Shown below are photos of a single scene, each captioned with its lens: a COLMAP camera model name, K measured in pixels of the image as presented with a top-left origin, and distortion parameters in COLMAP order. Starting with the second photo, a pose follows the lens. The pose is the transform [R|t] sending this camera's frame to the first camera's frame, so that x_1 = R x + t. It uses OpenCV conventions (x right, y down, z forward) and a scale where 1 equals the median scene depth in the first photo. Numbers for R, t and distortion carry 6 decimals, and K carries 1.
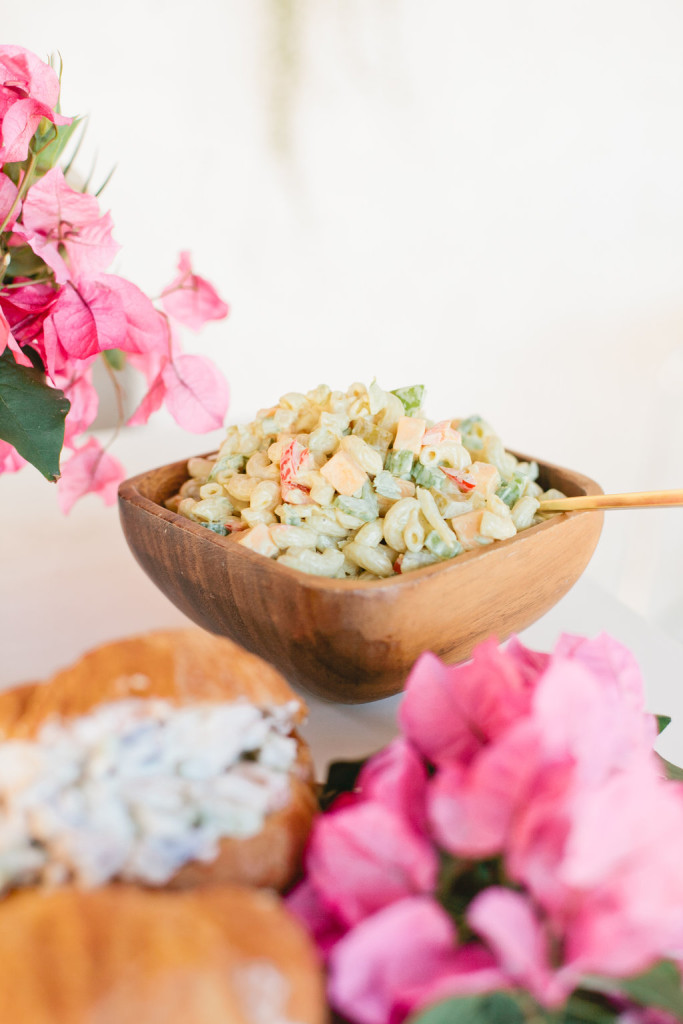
lens RADIAL K [[1578.7, 0, 335.5], [0, 1578.7, 510.9], [0, 0, 1]] dist [-0.199080, 0.000000]
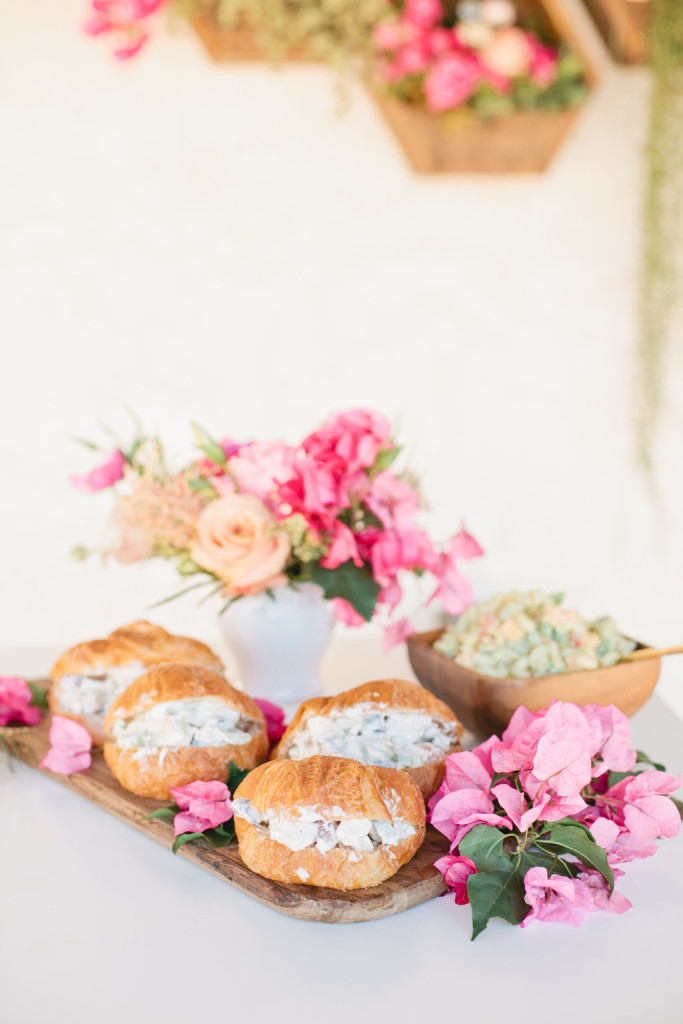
lens RADIAL K [[1578.7, 0, 340.0], [0, 1578.7, 509.7], [0, 0, 1]] dist [-0.199080, 0.000000]
pose [[0.951400, 0.046024, -0.304498, 0.394725], [-0.104658, 0.978240, -0.179146, 0.204471], [0.289627, 0.202307, 0.935515, -0.929401]]
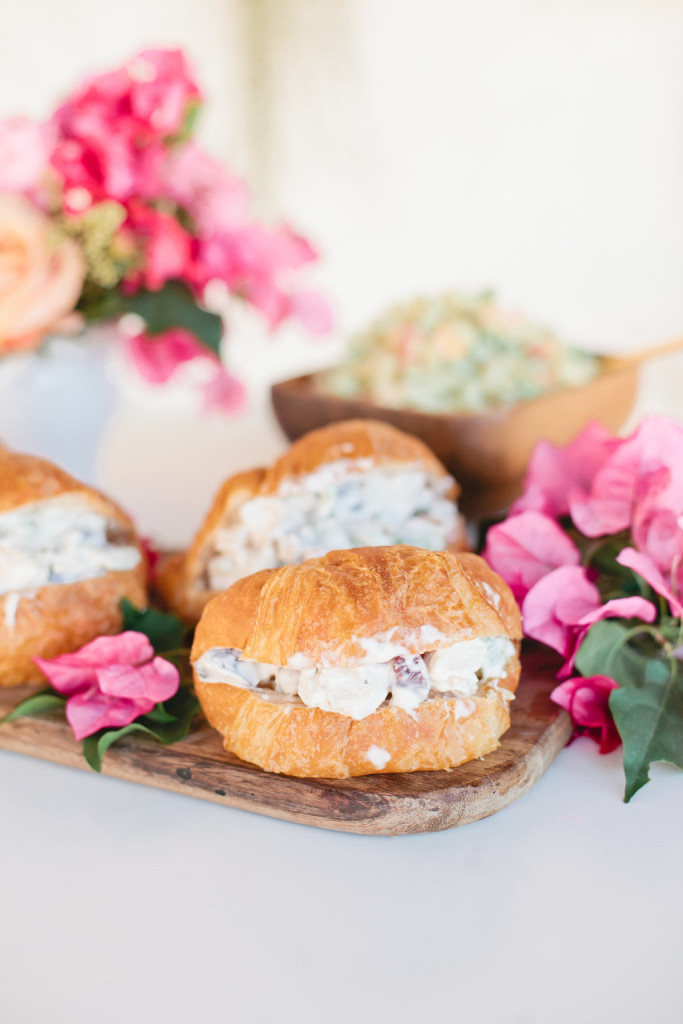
lens RADIAL K [[1578.7, 0, 349.0], [0, 1578.7, 521.2], [0, 0, 1]] dist [-0.199080, 0.000000]
pose [[0.995811, -0.077173, 0.049032, -0.154520], [0.080940, 0.993490, -0.080160, 0.223244], [-0.042527, 0.083793, 0.995575, -0.289575]]
